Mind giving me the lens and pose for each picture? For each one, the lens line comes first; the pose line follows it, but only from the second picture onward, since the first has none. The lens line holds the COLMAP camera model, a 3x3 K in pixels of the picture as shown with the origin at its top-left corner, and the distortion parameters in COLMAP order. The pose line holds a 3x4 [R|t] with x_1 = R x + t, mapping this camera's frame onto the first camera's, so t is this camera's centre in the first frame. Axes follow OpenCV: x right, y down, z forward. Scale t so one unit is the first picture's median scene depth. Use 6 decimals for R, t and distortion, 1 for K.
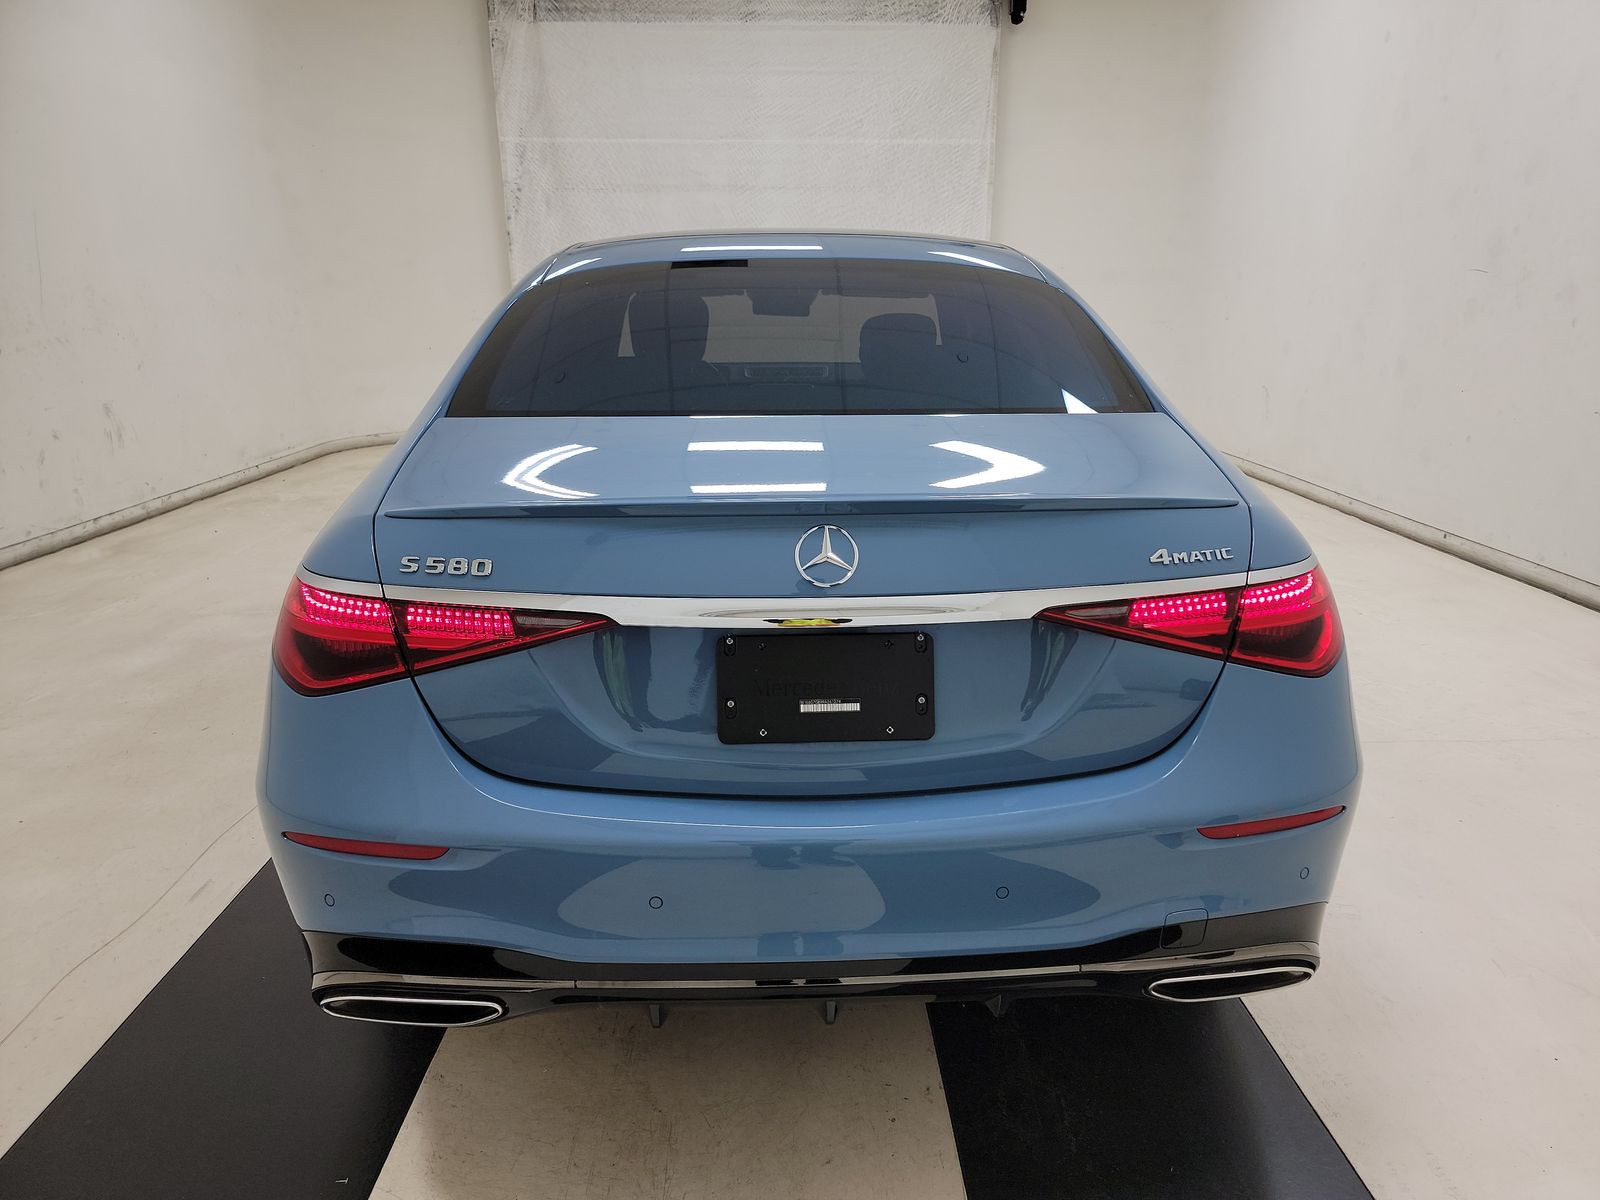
lens RADIAL K [[1119.4, 0, 804.6], [0, 1119.4, 587.8], [0, 0, 1]] dist [0.051978, -0.033604]
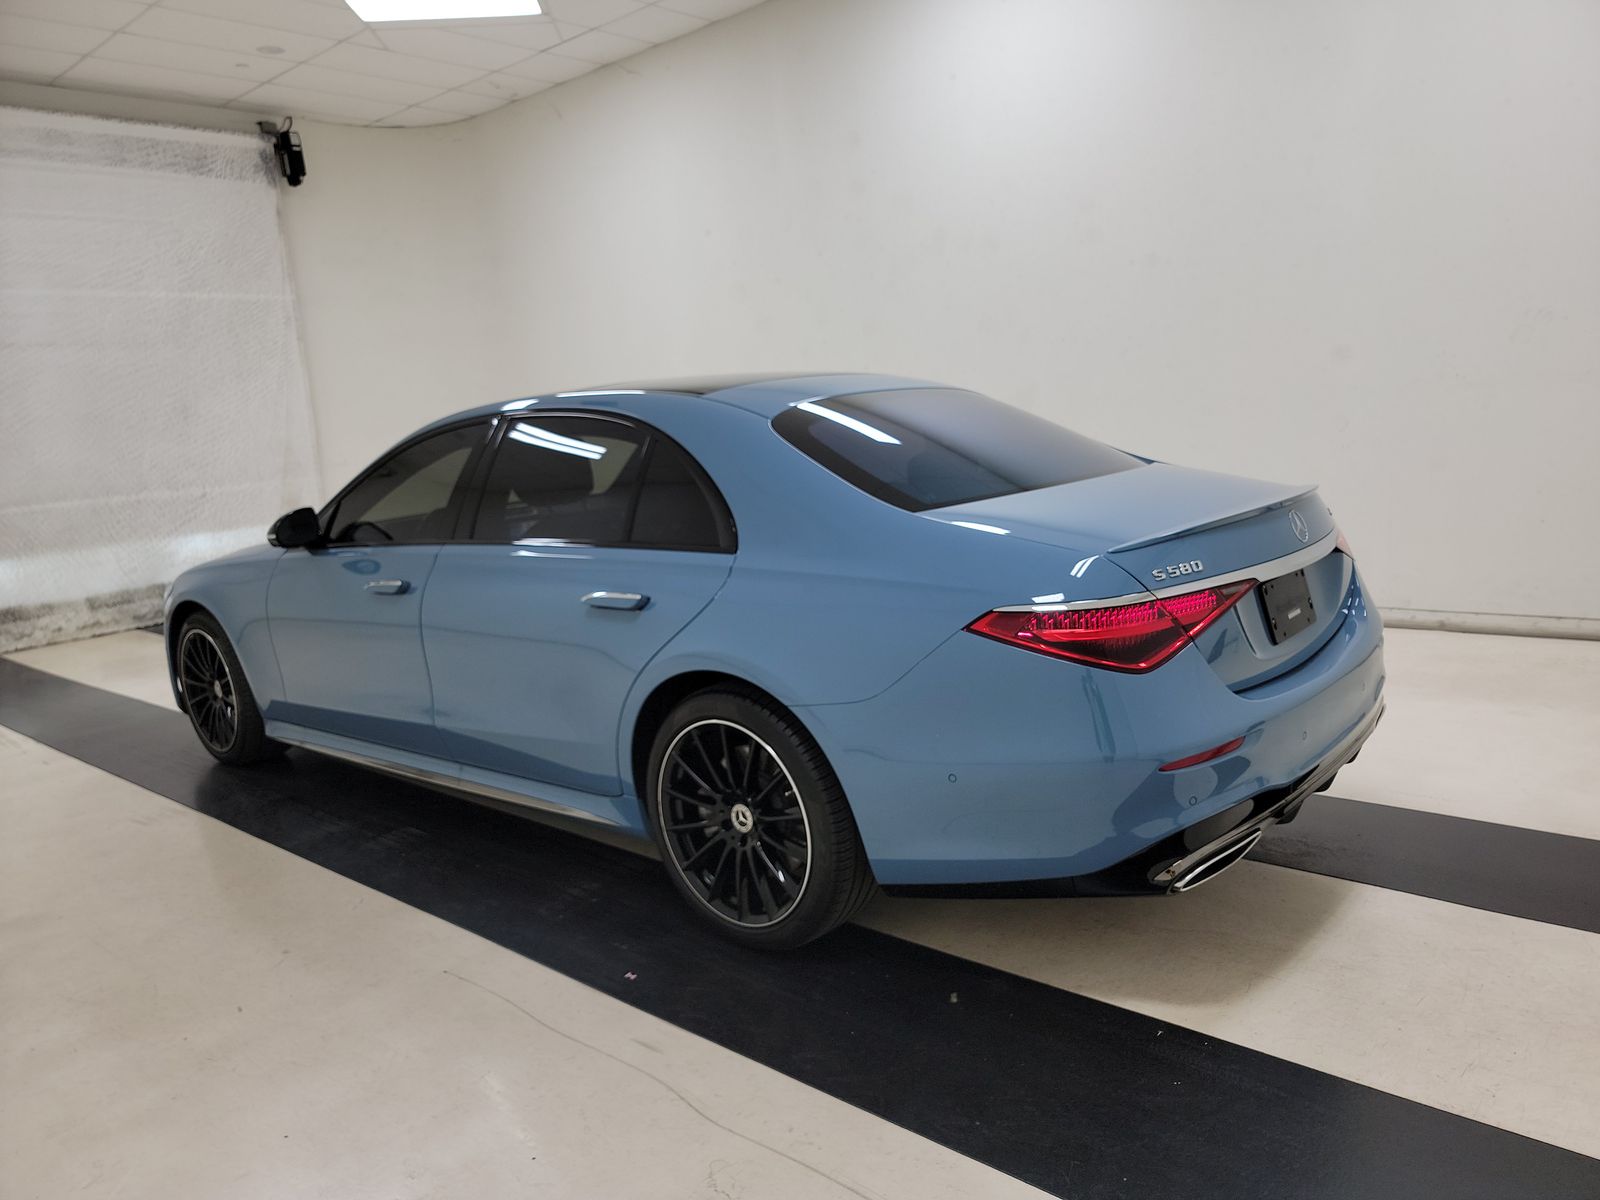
lens RADIAL K [[1119.4, 0, 806.8], [0, 1119.4, 607.3], [0, 0, 1]] dist [0.051978, -0.033604]
pose [[0.693691, -0.179203, 0.697623, -0.304669], [0.254220, 0.967137, -0.004352, -0.016213], [-0.673917, 0.180369, 0.716452, 0.040284]]
